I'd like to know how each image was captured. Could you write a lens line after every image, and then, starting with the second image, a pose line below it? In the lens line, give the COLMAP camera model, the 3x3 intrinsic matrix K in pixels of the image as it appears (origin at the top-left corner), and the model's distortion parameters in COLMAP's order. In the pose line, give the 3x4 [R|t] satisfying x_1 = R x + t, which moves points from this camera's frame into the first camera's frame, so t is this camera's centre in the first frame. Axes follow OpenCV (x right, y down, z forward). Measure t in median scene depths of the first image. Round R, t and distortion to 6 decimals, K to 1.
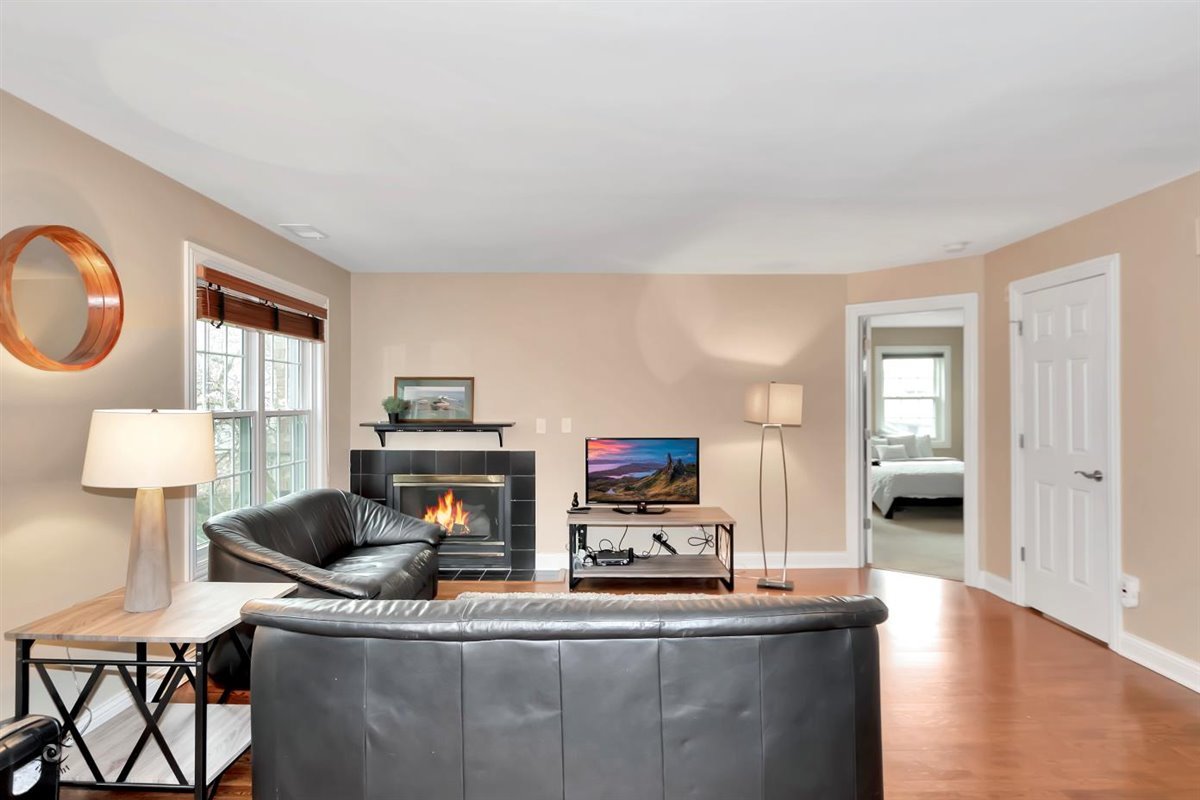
lens RADIAL K [[651.7, 0, 597.6], [0, 651.7, 396.5], [0, 0, 1]] dist [0.000361, -0.000960]
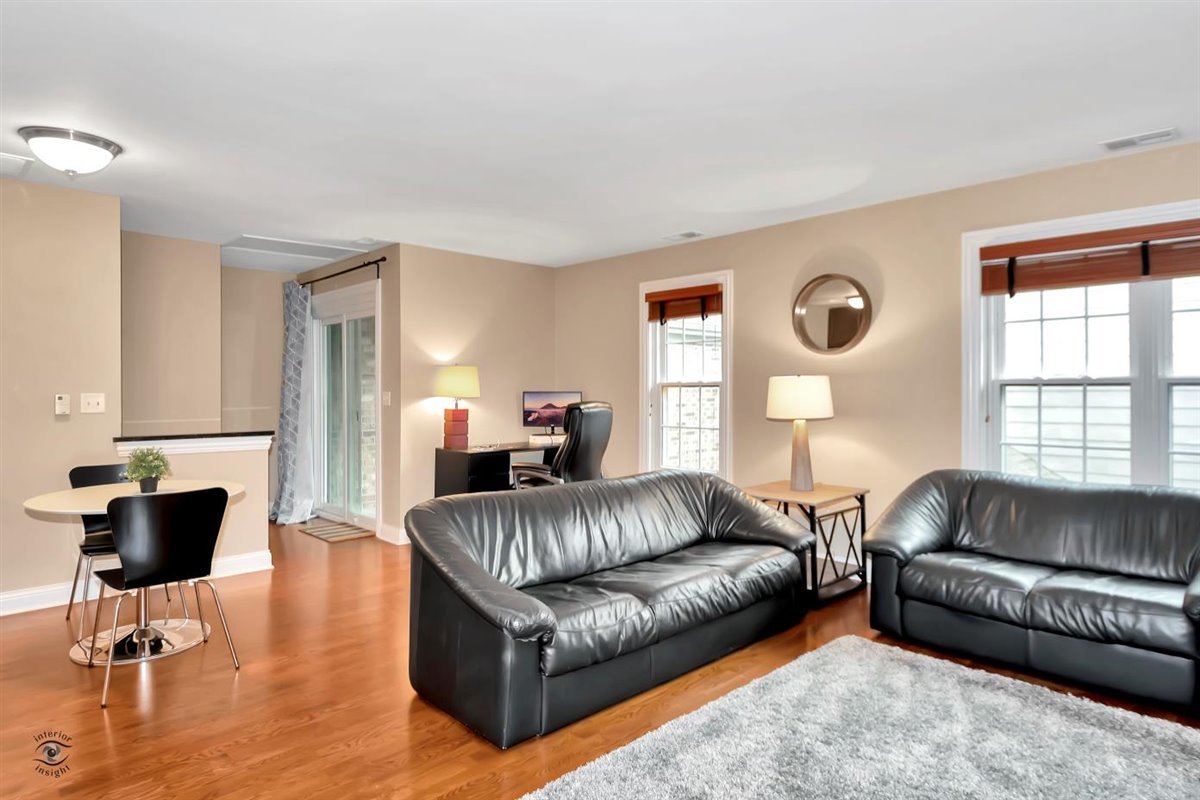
lens RADIAL K [[680.8, 0, 600.0], [0, 680.8, 400.0], [0, 0, 1]] dist [0.003589, 0.000532]
pose [[-0.713678, 0.012015, -0.700371, 0.536137], [0.008446, 0.999928, 0.008548, 0.033862], [0.700423, 0.000185, -0.713728, 1.098809]]
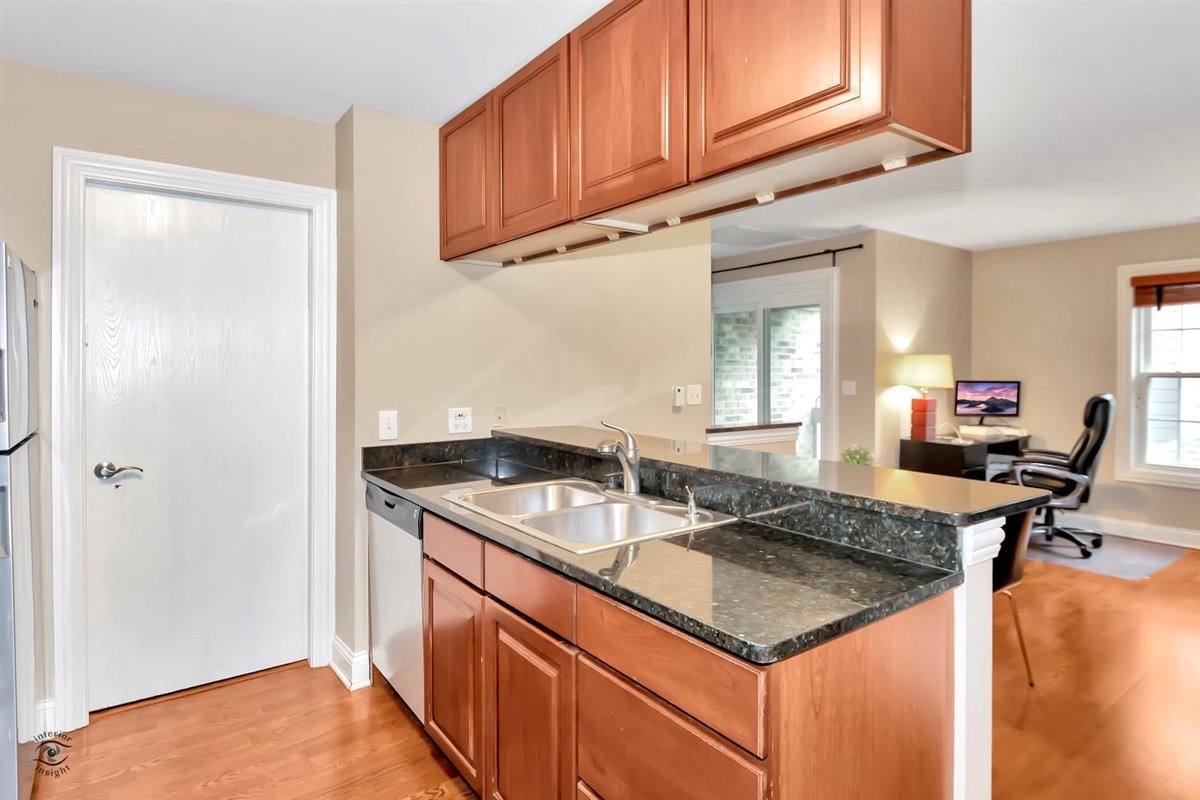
lens RADIAL K [[646.6, 0, 601.8], [0, 646.6, 373.0], [0, 0, 1]] dist [-0.000879, -0.002156]
pose [[-0.796651, 0.003249, -0.604431, 1.034347], [0.004816, 0.999988, -0.000972, 0.009250], [0.604421, -0.003685, -0.796657, 0.561168]]
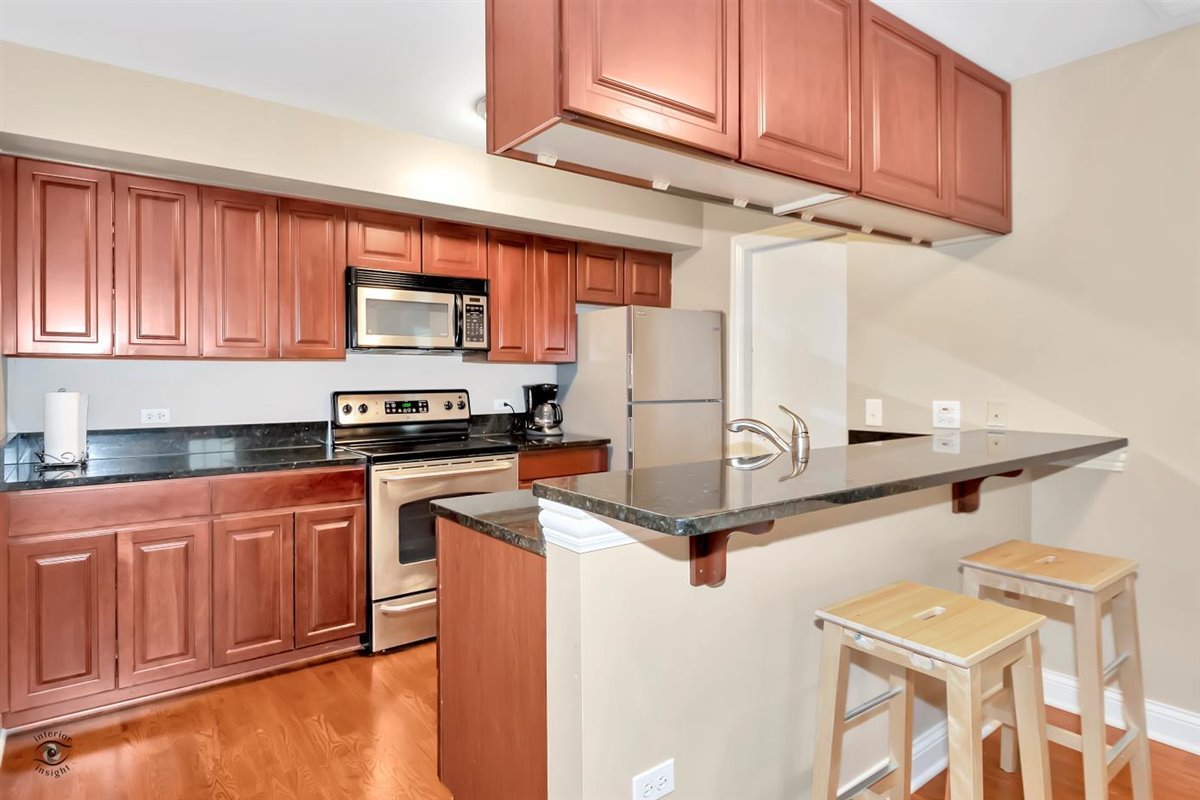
lens RADIAL K [[651.7, 0, 597.6], [0, 651.7, 396.5], [0, 0, 1]] dist [0.000361, -0.000960]
pose [[-0.615205, -0.021131, 0.788084, 0.430045], [-0.004231, 0.999715, 0.023502, 0.027063], [-0.788356, 0.011124, -0.615119, 0.591339]]
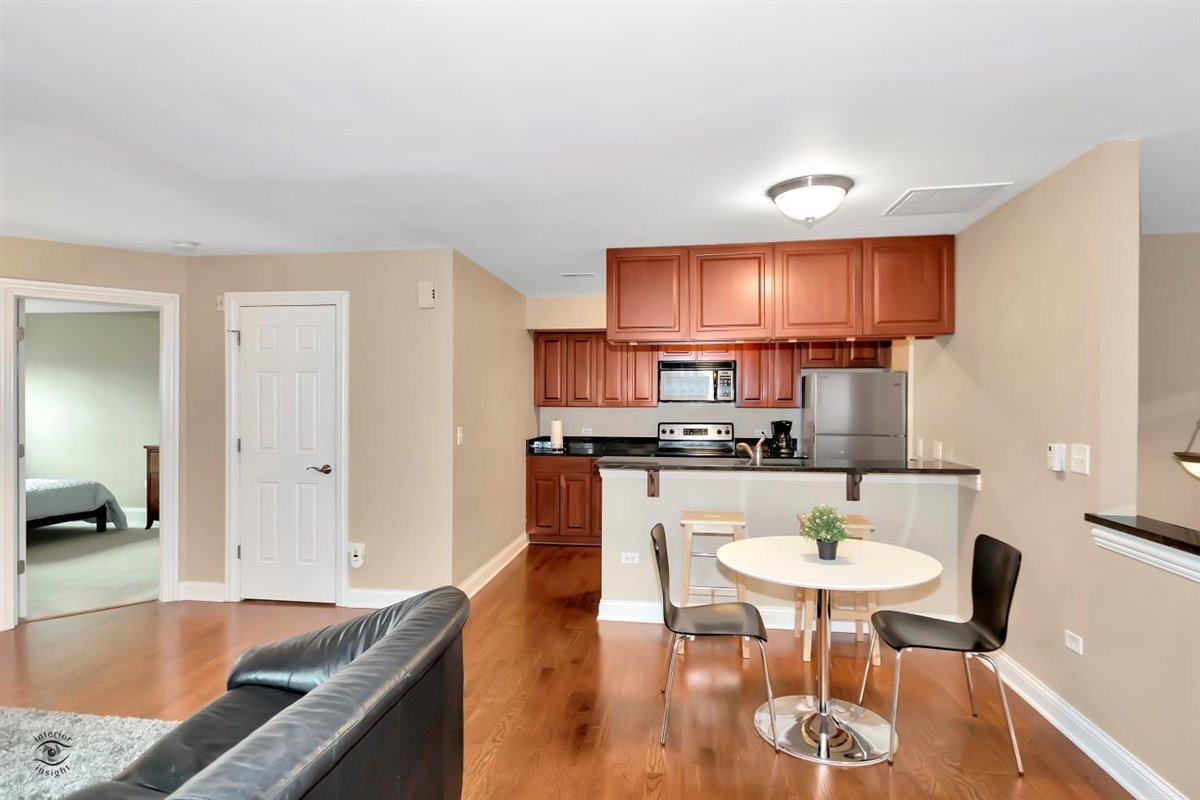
lens RADIAL K [[651.7, 0, 597.6], [0, 651.7, 396.5], [0, 0, 1]] dist [0.000361, -0.000960]
pose [[0.135290, 0.006423, 0.990785, -0.327373], [-0.011255, 0.999924, -0.004945, -0.012288], [-0.990742, -0.010483, 0.135352, 0.288476]]
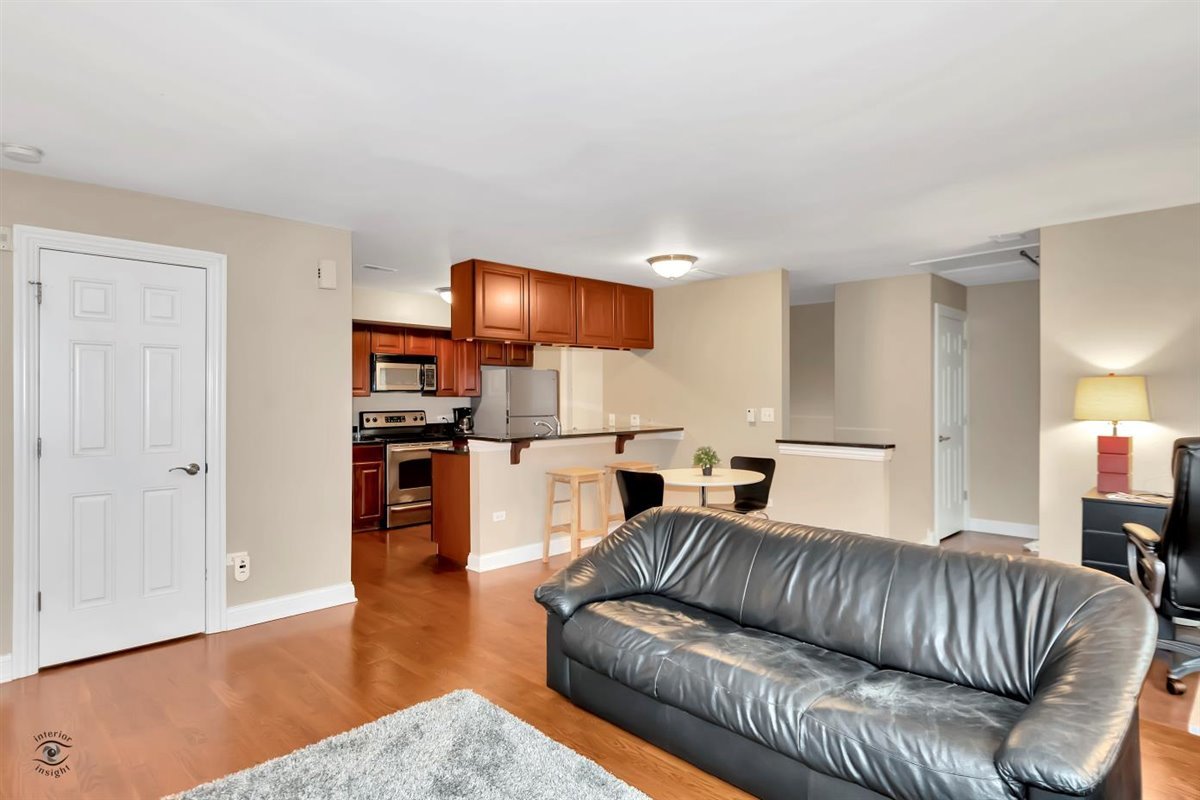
lens RADIAL K [[651.7, 0, 597.6], [0, 651.7, 396.5], [0, 0, 1]] dist [0.000361, -0.000960]
pose [[-0.715684, 0.003502, 0.698416, -0.317169], [-0.003332, 0.999959, -0.008429, 0.014893], [-0.698416, -0.008360, -0.715643, 1.114556]]
